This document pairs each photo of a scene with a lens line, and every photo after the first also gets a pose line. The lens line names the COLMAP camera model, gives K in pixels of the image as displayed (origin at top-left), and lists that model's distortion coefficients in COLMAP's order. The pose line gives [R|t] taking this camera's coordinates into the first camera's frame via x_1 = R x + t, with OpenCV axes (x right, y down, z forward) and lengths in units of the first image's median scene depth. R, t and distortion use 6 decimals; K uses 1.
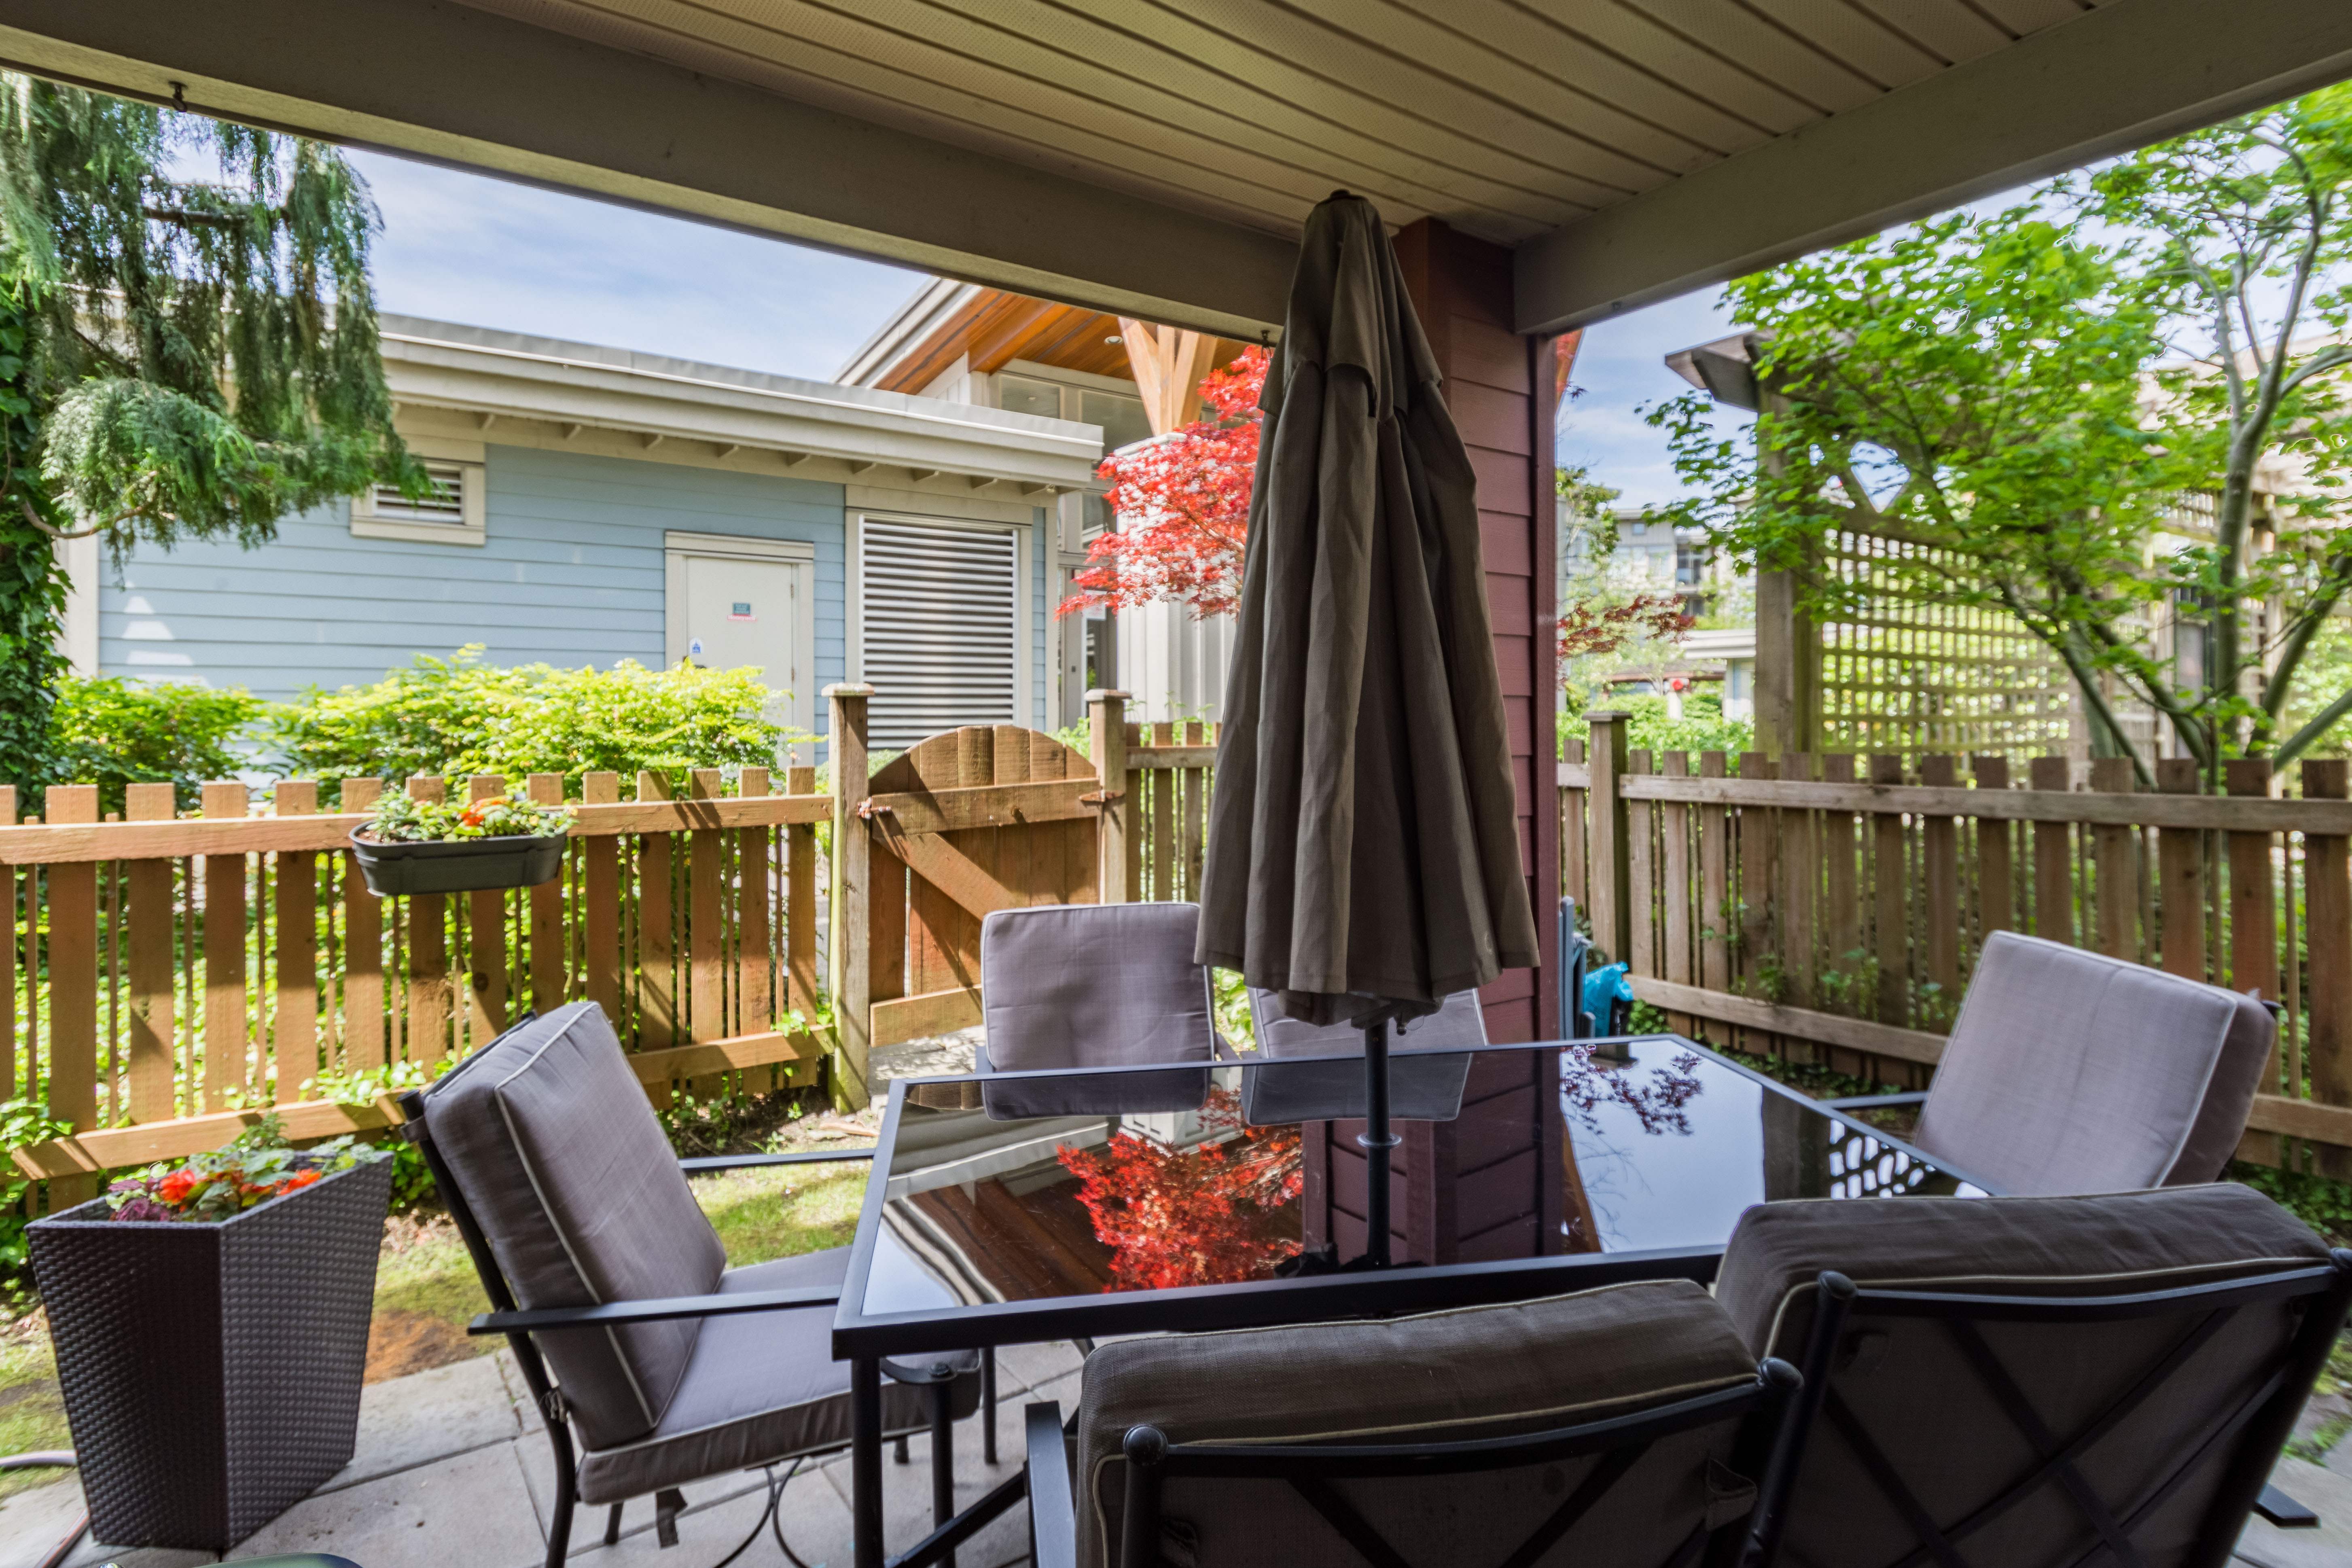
lens RADIAL K [[1253.9, 0, 1168.1], [0, 1253.9, 747.3], [0, 0, 1]] dist [0.028033, -0.018693]
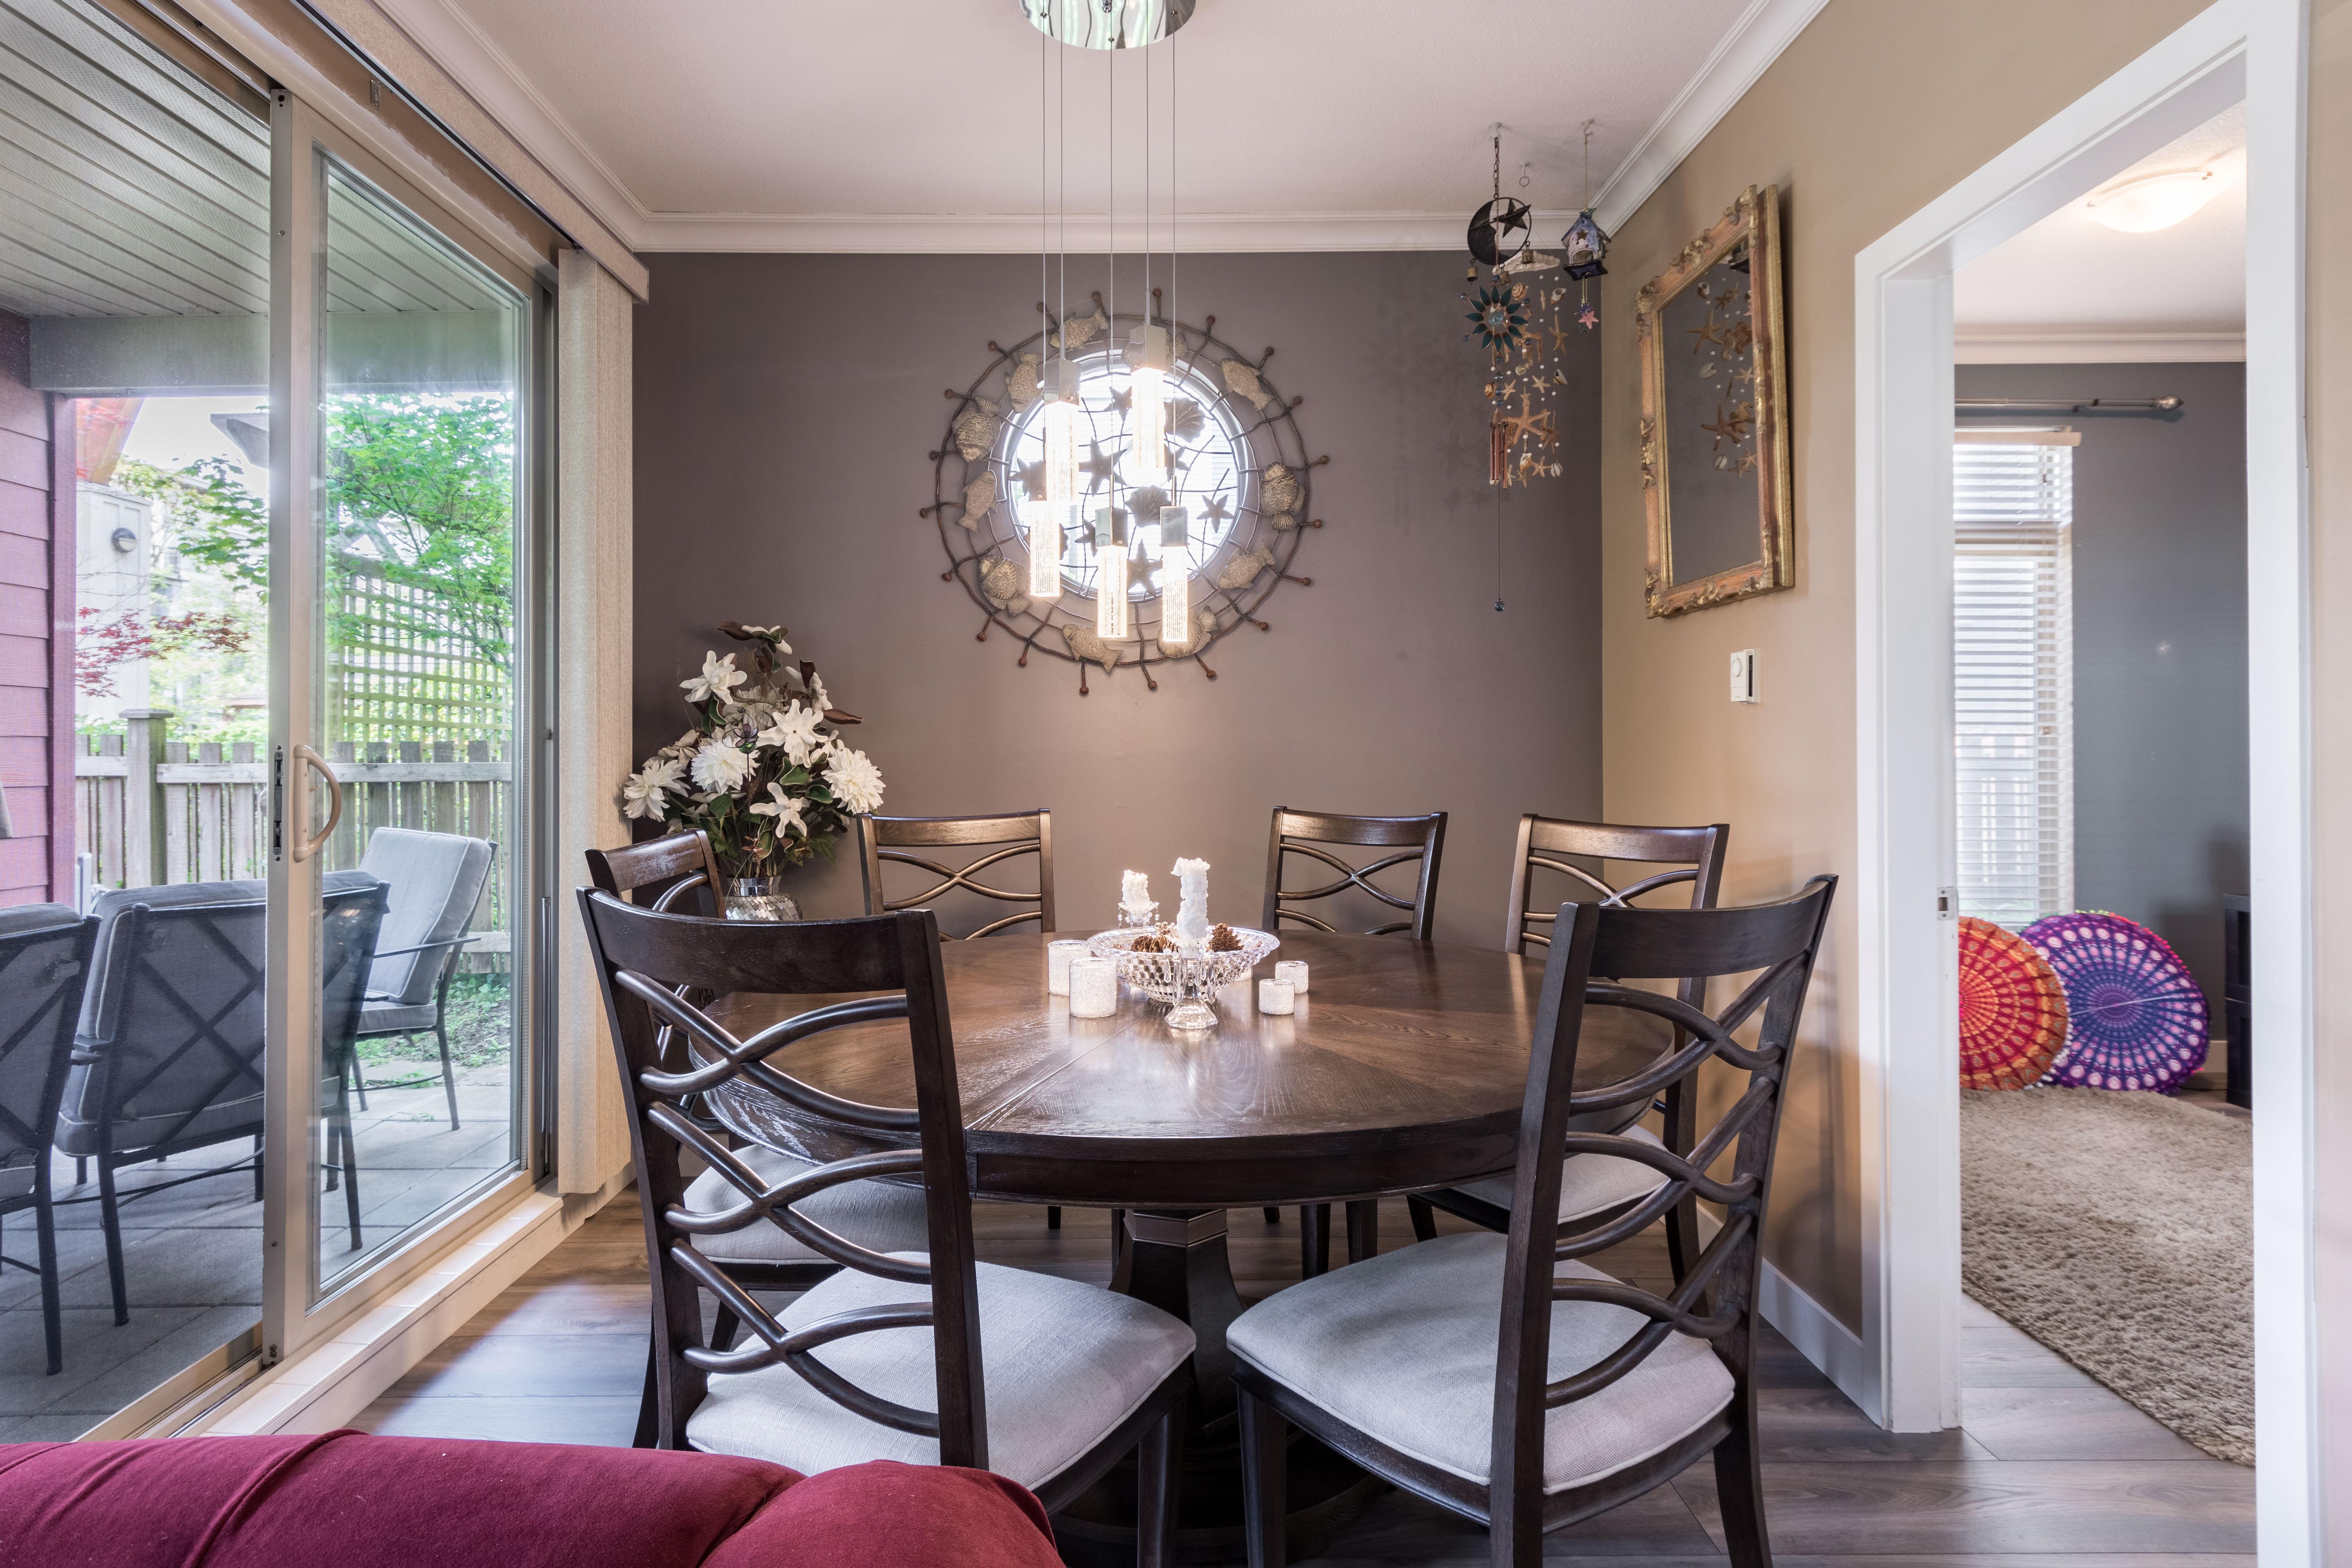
lens RADIAL K [[1253.9, 0, 1168.1], [0, 1253.9, 747.4], [0, 0, 1]] dist [0.028033, -0.018693]
pose [[0.568741, 0.005397, 0.822499, -0.078444], [0.017570, 0.999671, -0.018709, 0.046290], [-0.822329, 0.025091, 0.568459, -0.456488]]
